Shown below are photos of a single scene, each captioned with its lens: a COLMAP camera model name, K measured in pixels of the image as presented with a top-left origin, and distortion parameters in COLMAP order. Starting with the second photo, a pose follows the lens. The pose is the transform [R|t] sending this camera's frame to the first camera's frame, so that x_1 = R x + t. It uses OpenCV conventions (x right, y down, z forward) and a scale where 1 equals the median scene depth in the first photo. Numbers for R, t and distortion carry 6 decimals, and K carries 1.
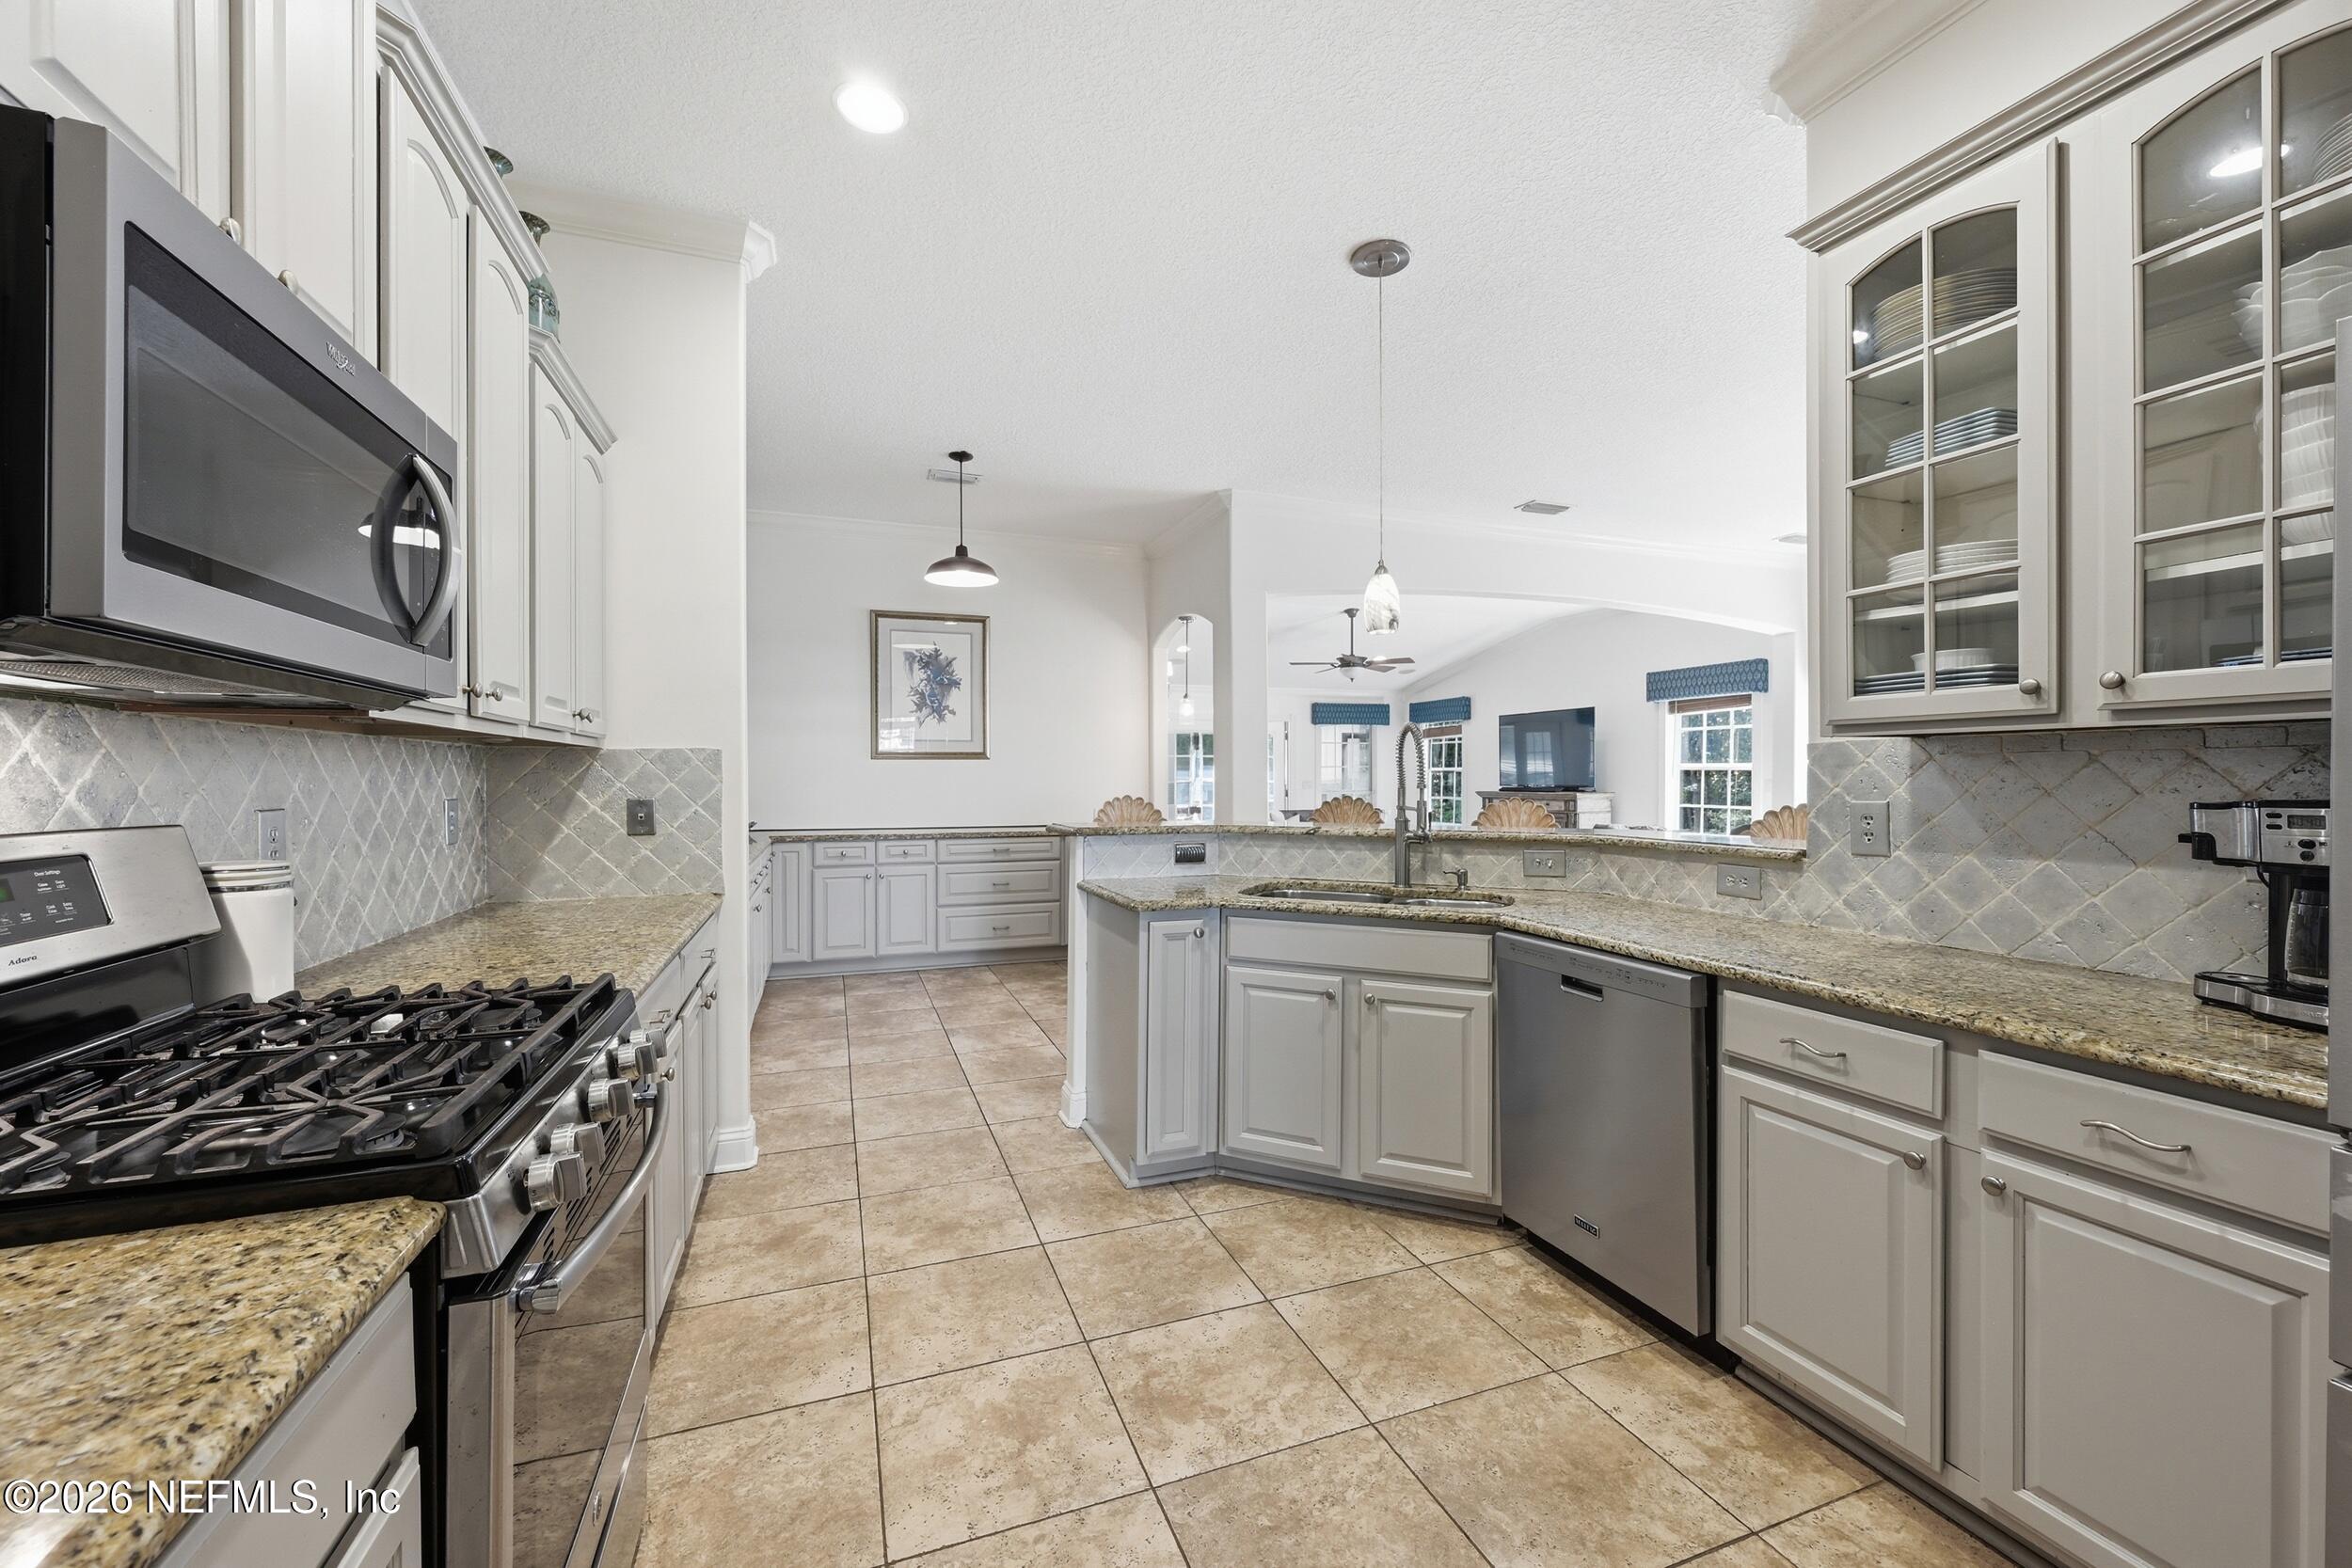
lens RADIAL K [[929.1, 0, 1184.6], [0, 929.1, 790.5], [0, 0, 1]] dist [-0.002850, 0.000333]
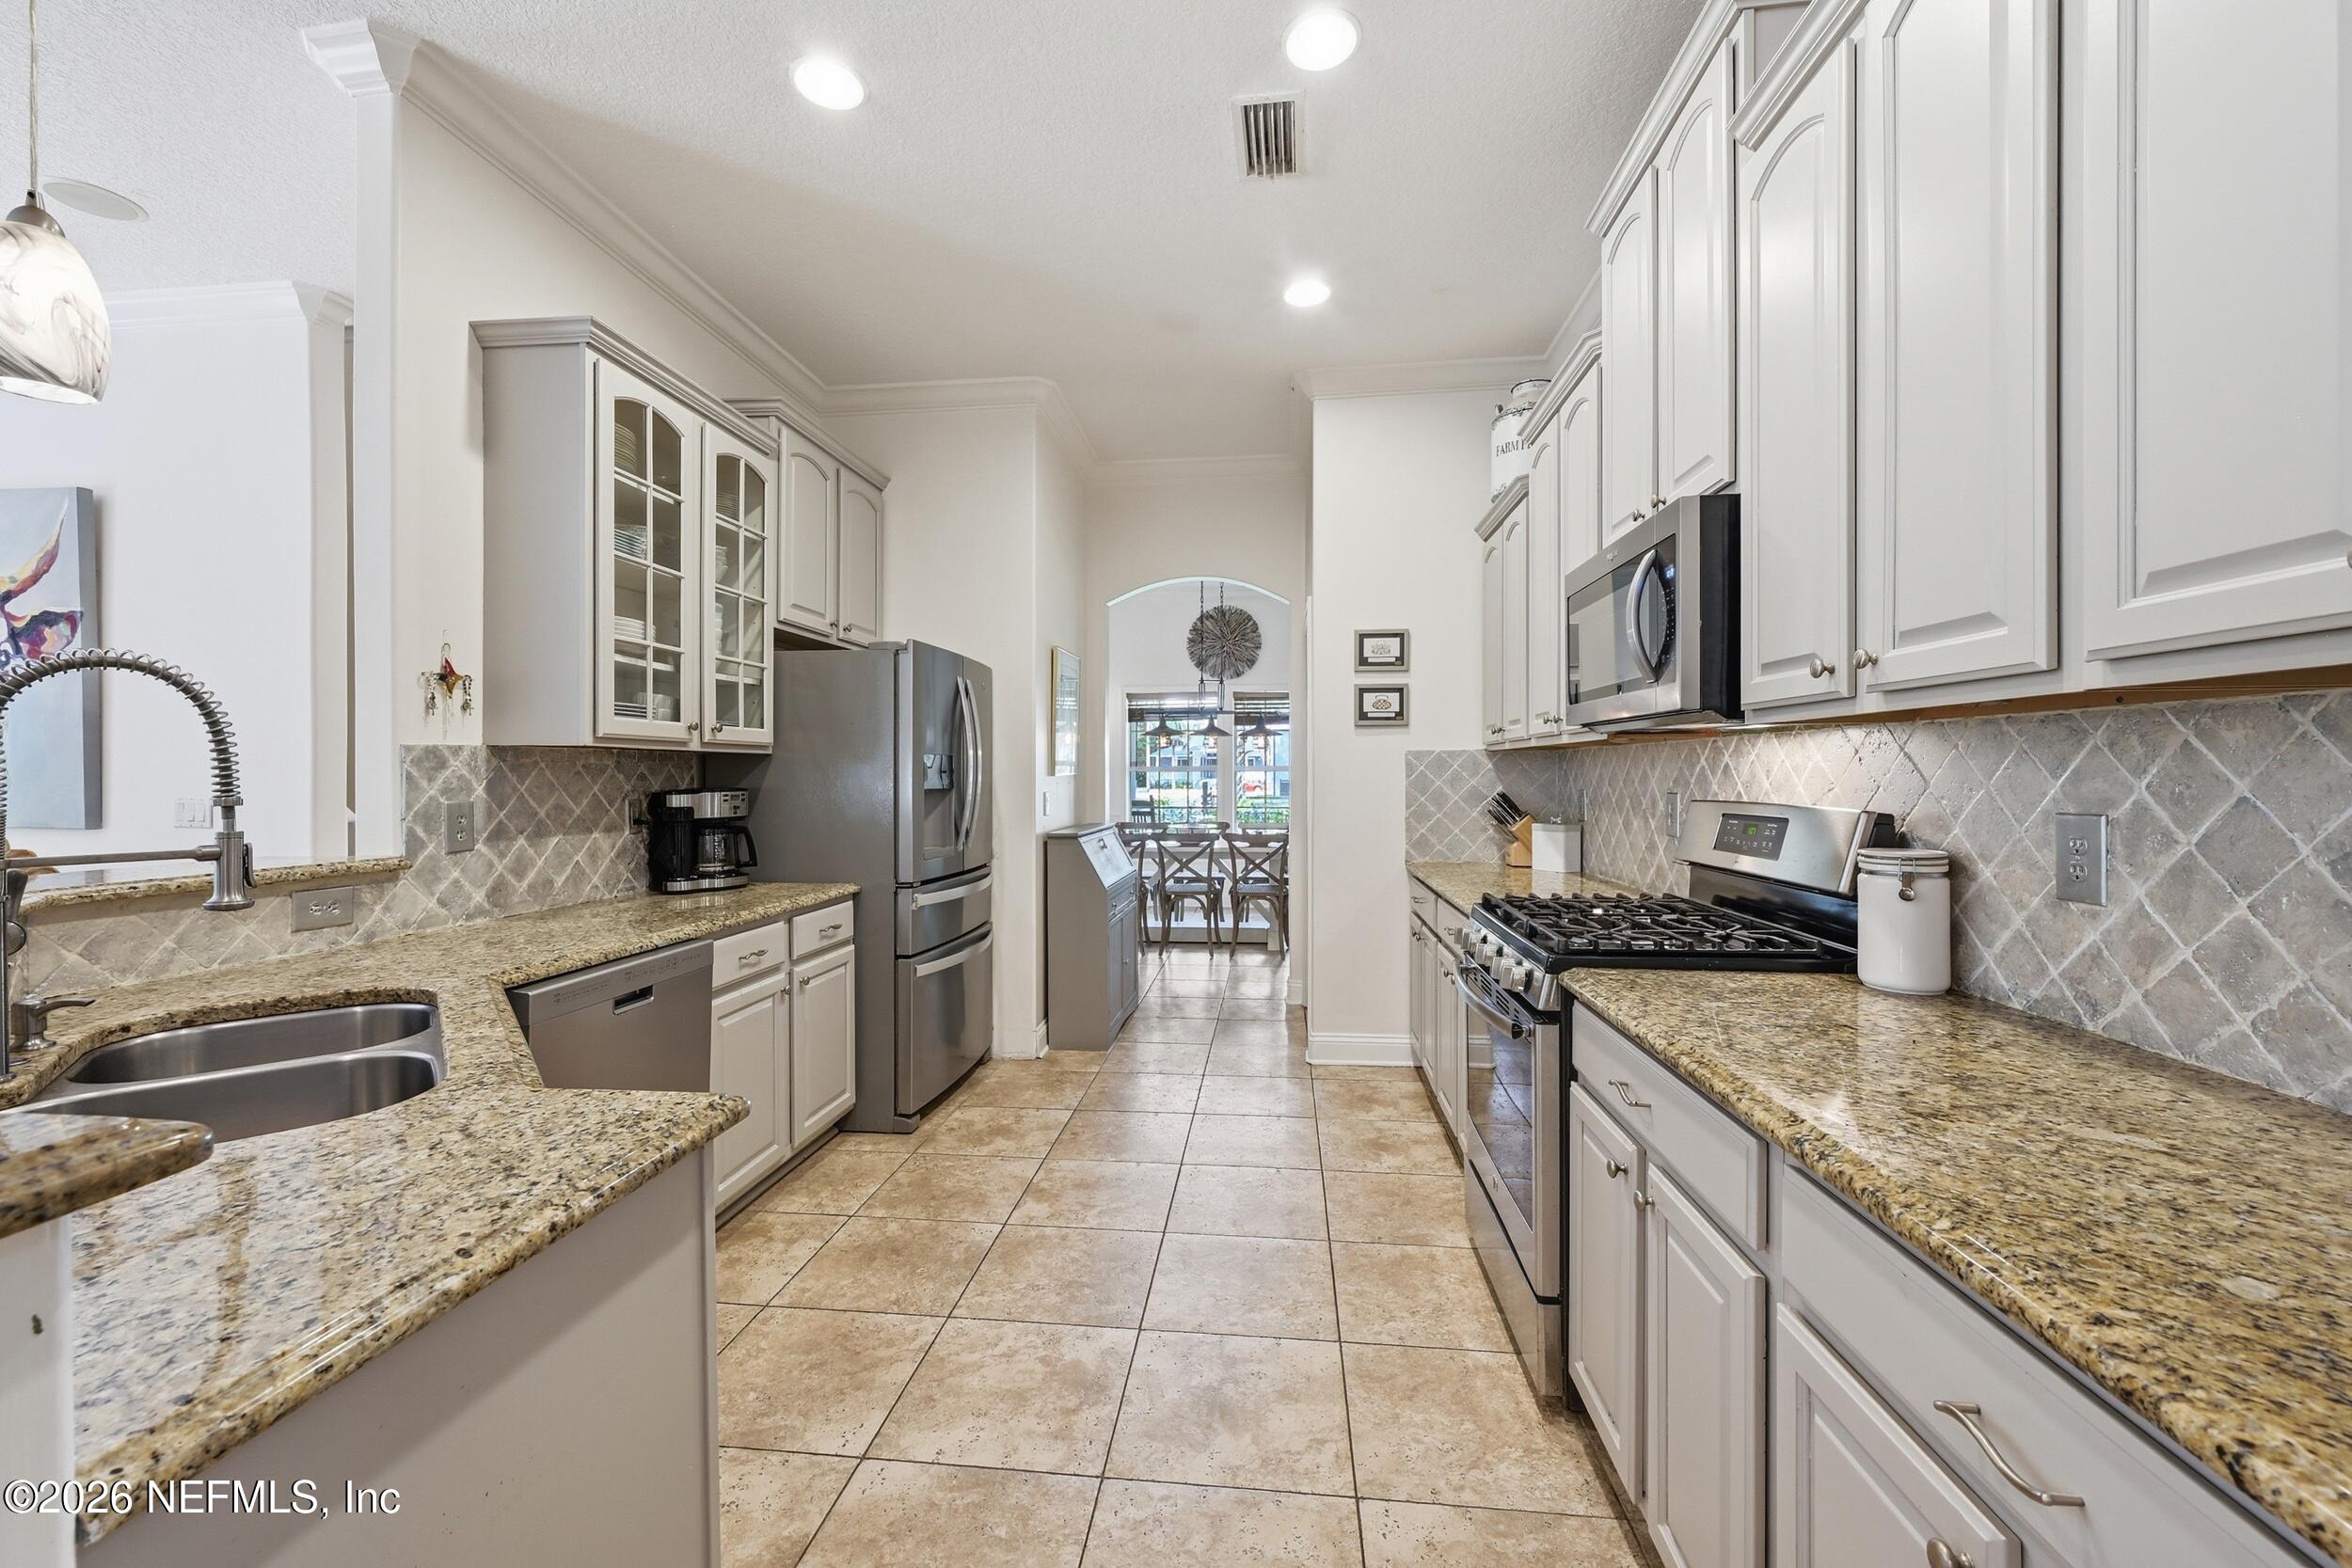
lens RADIAL K [[929.1, 0, 1171.7], [0, 929.1, 781.4], [0, 0, 1]] dist [-0.002850, 0.000333]
pose [[-0.886989, 0.000487, 0.461791, -0.499062], [0.010788, 0.999748, 0.019669, -0.024449], [-0.461665, 0.022428, -0.886771, 1.570568]]
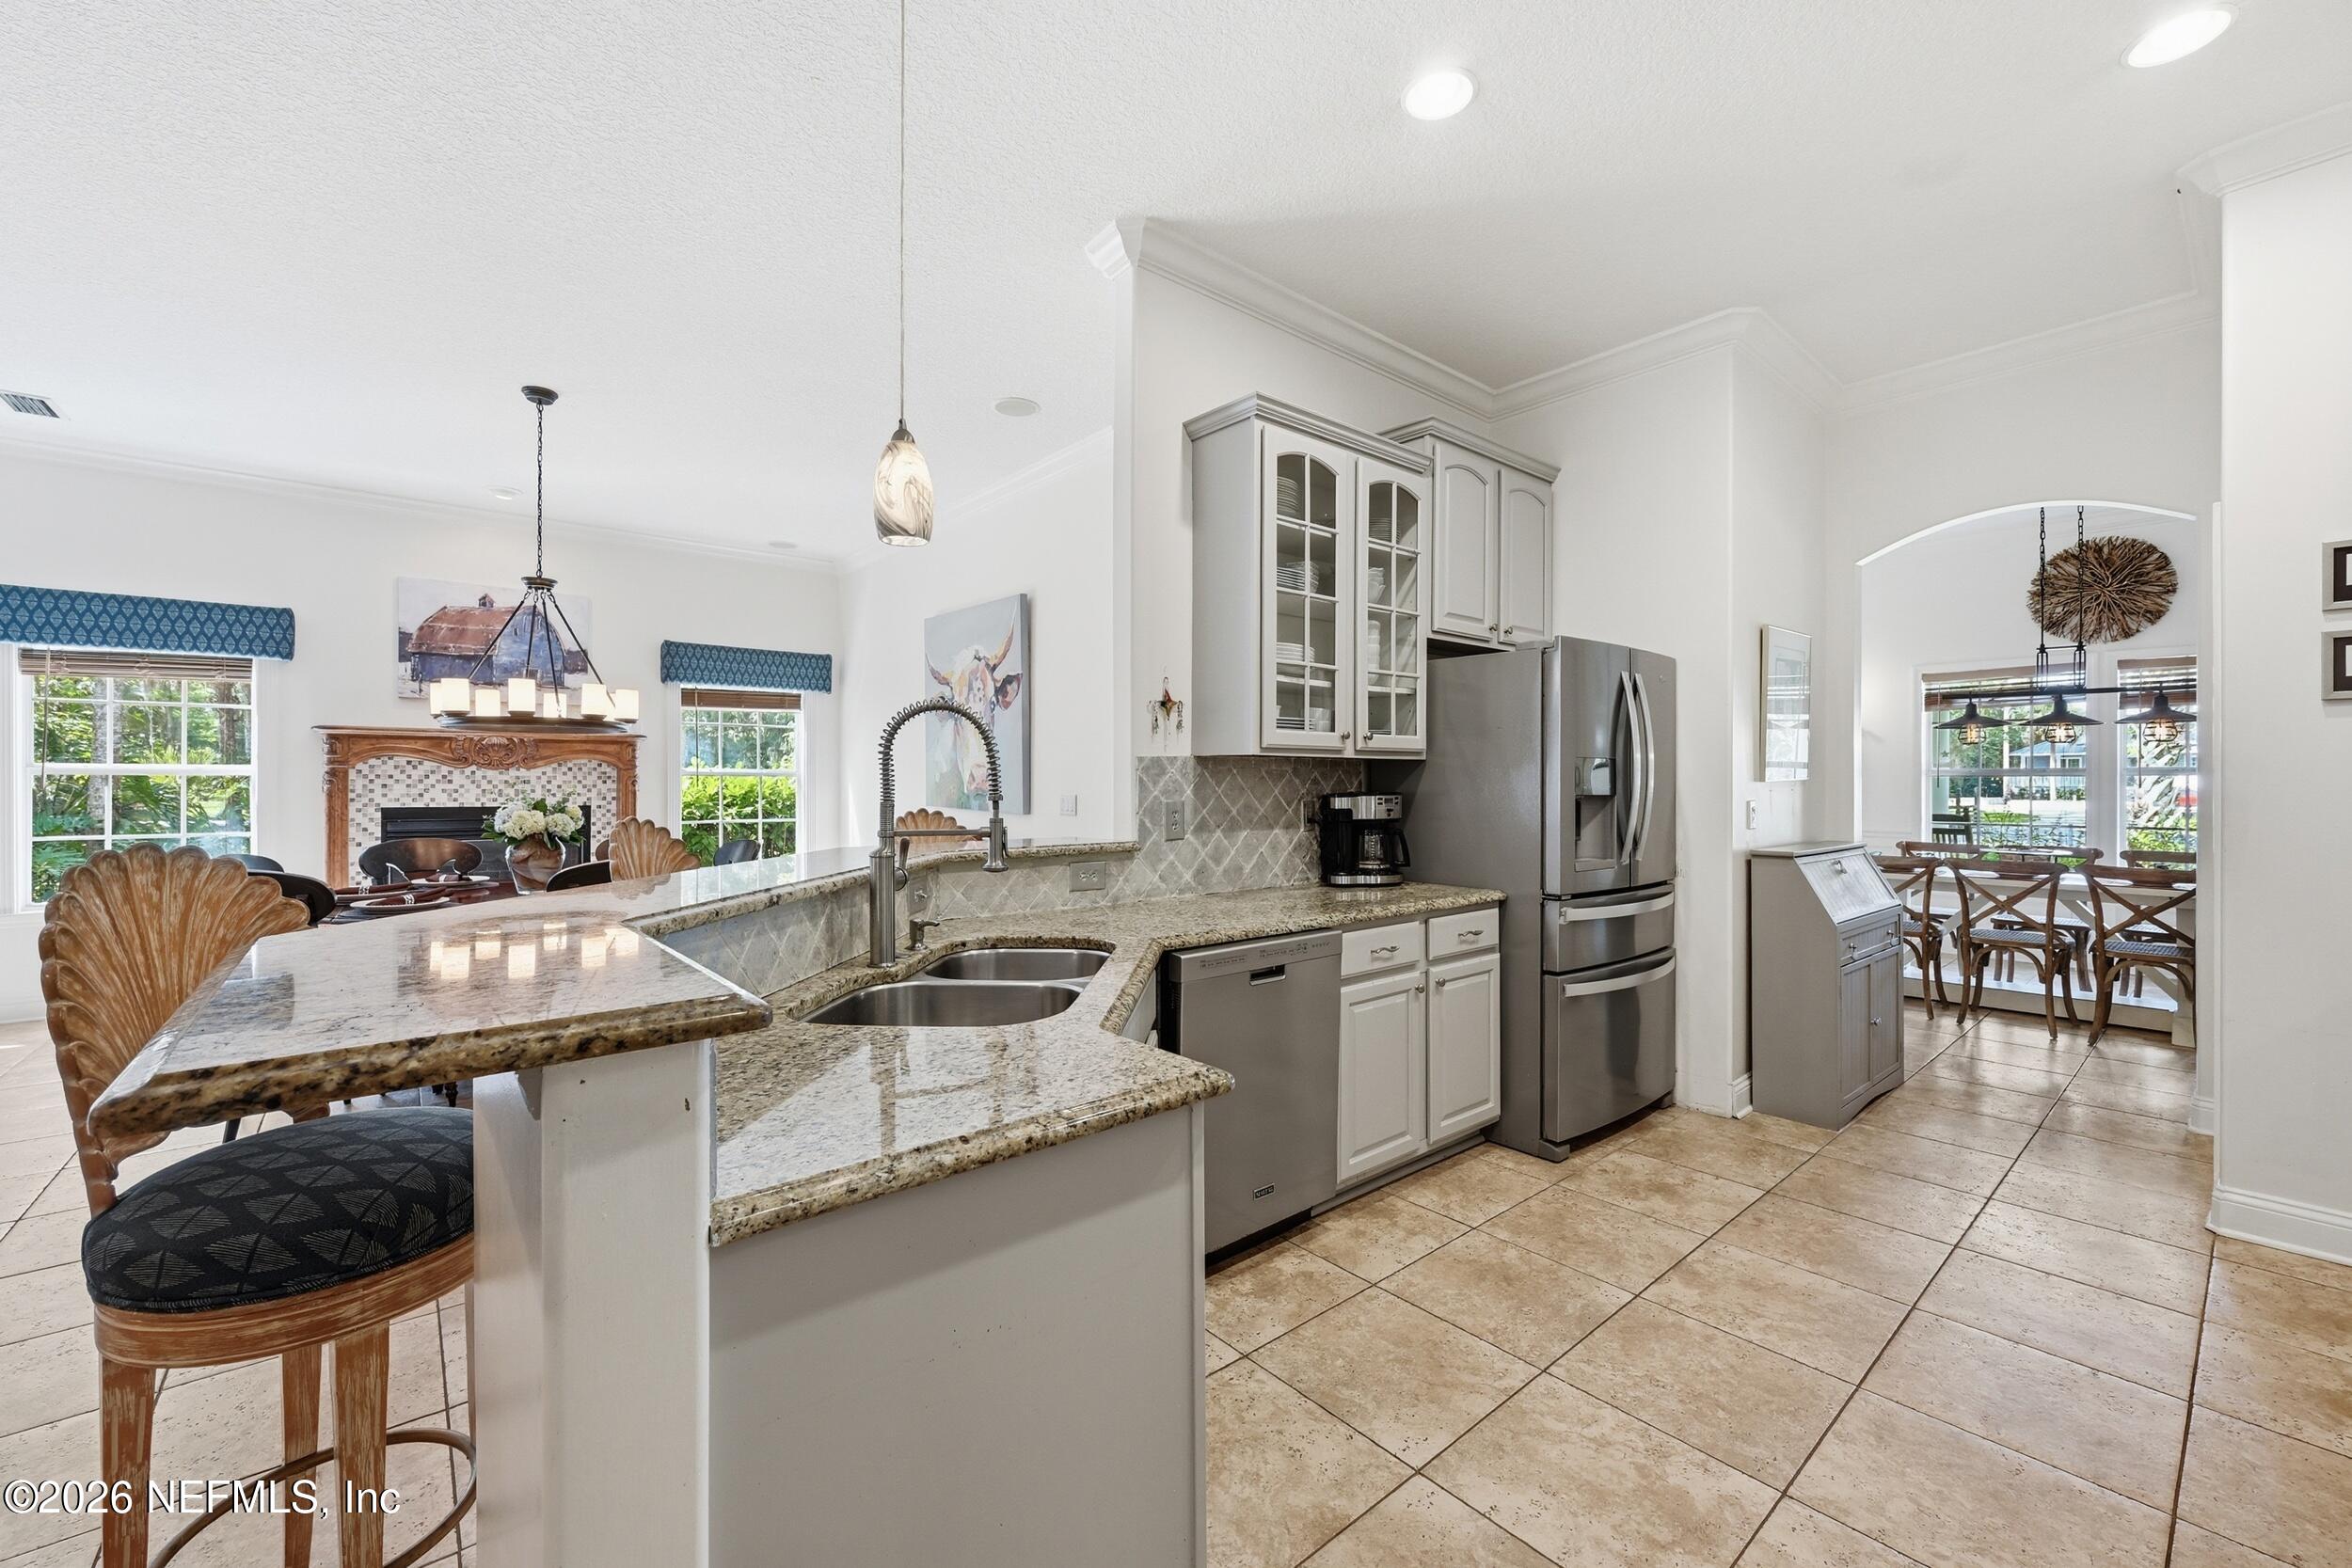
lens RADIAL K [[929.1, 0, 1176.4], [0, 929.1, 781.4], [0, 0, 1]] dist [-0.002850, 0.000333]
pose [[-0.326815, 0.000977, 0.945088, -0.571141], [0.015234, 0.999875, 0.004234, -0.022738], [-0.944965, 0.015781, -0.326789, 1.444314]]
